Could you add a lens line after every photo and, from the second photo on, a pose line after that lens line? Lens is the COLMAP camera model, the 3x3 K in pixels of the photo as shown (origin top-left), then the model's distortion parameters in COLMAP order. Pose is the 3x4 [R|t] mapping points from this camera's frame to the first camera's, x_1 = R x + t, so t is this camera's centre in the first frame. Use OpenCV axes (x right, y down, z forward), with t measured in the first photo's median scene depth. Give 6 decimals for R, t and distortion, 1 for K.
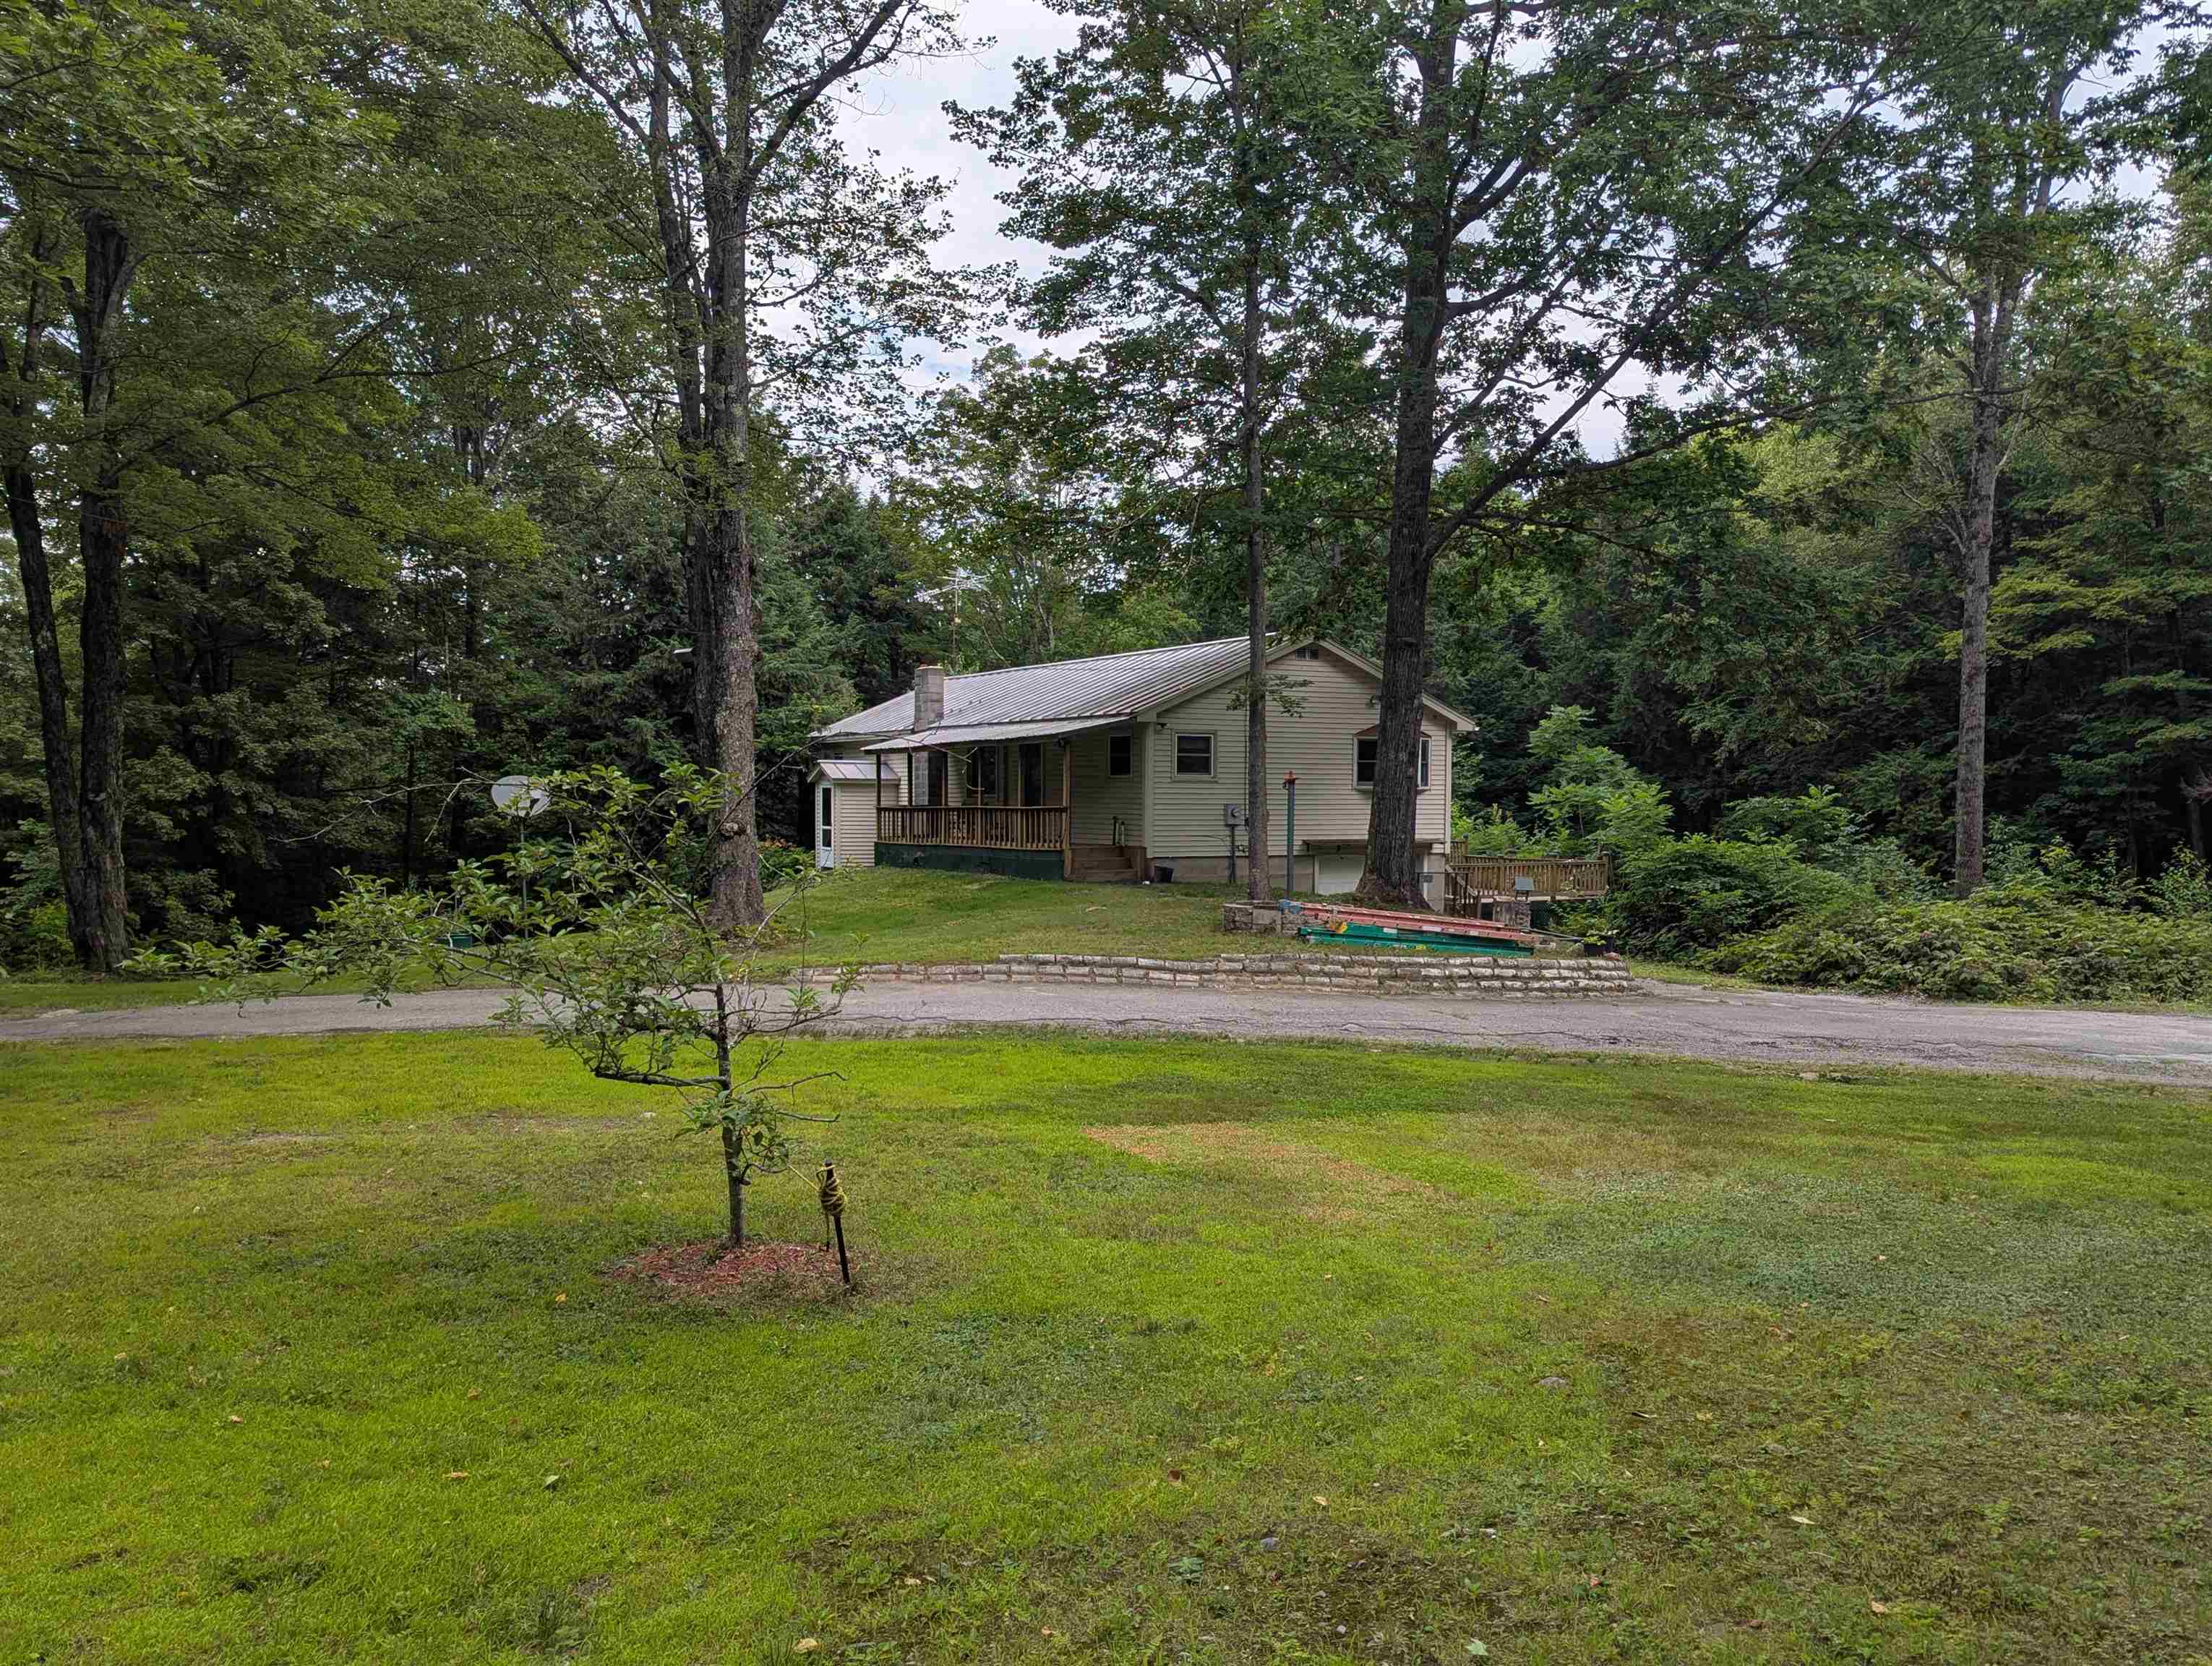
lens RADIAL K [[1863.9, 0, 1114.7], [0, 1863.9, 821.2], [0, 0, 1]] dist [0.070864, -0.078294]
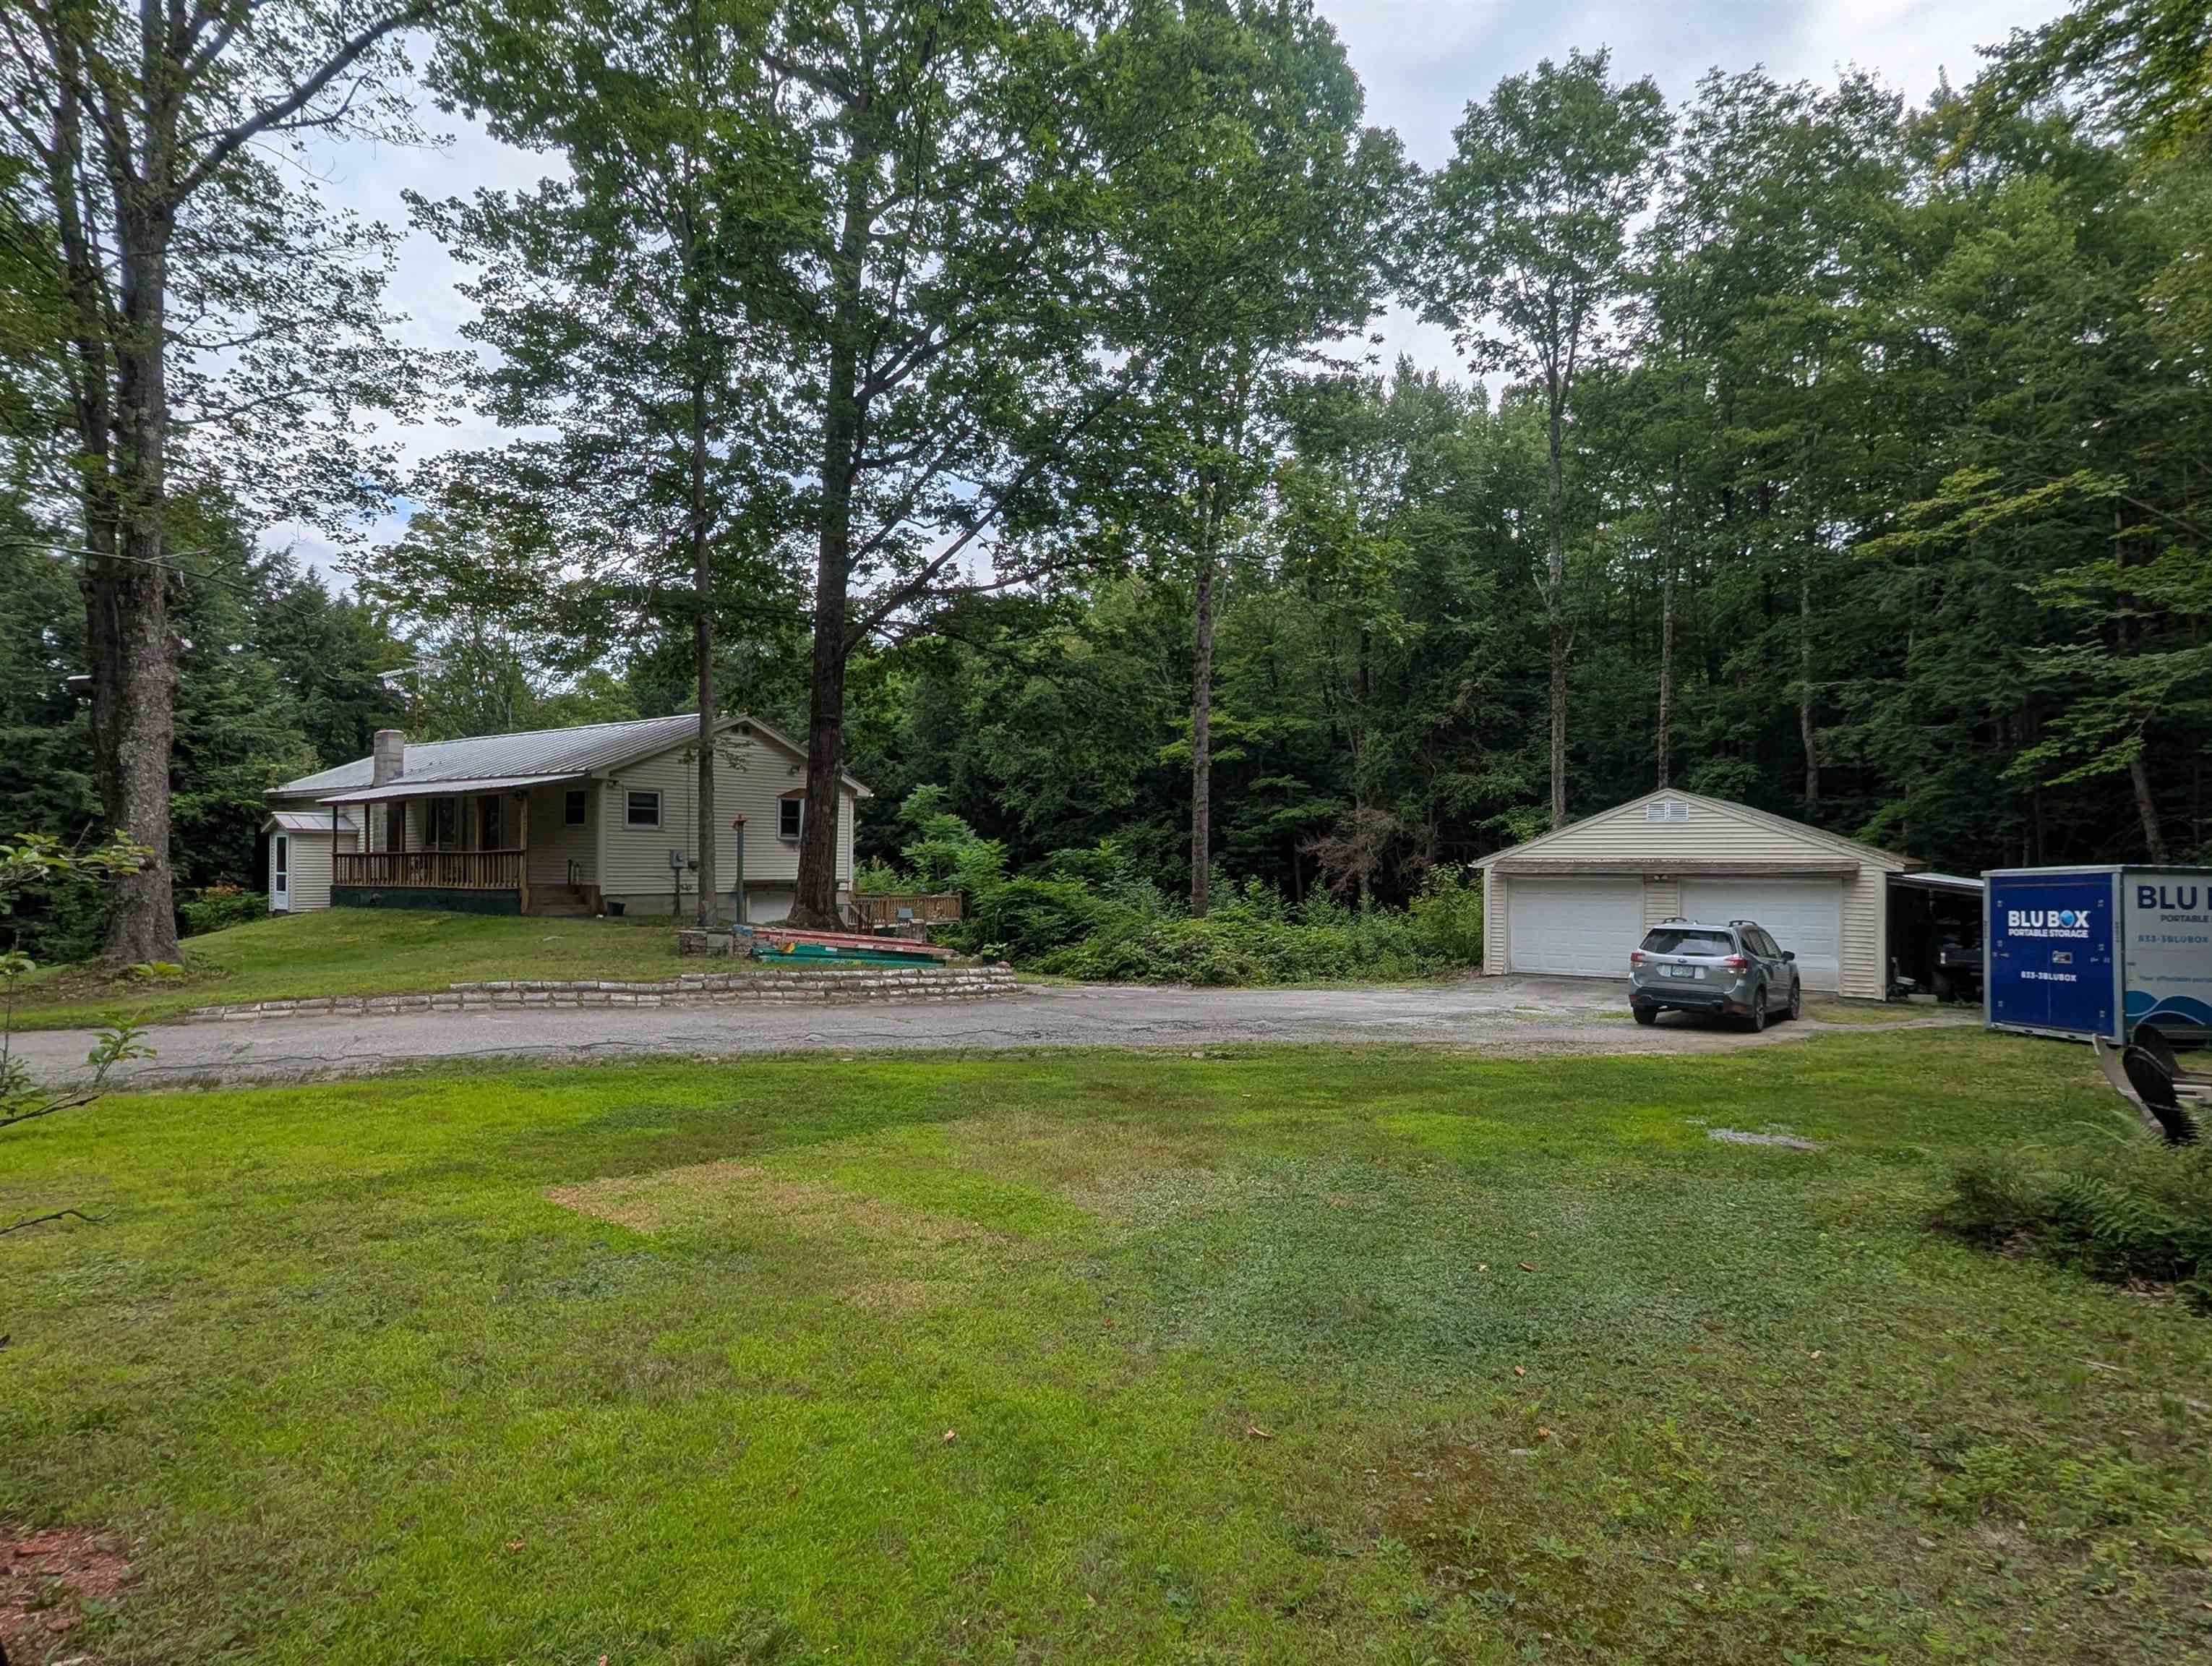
lens RADIAL K [[1217.6, 0, 1113.7], [0, 1217.6, 853.4], [0, 0, 1]] dist [0.000200, -0.002079]
pose [[0.910616, 0.002679, 0.413244, -0.005328], [0.006687, 0.999753, -0.021217, 0.012570], [-0.413199, 0.022083, 0.910373, 0.182176]]
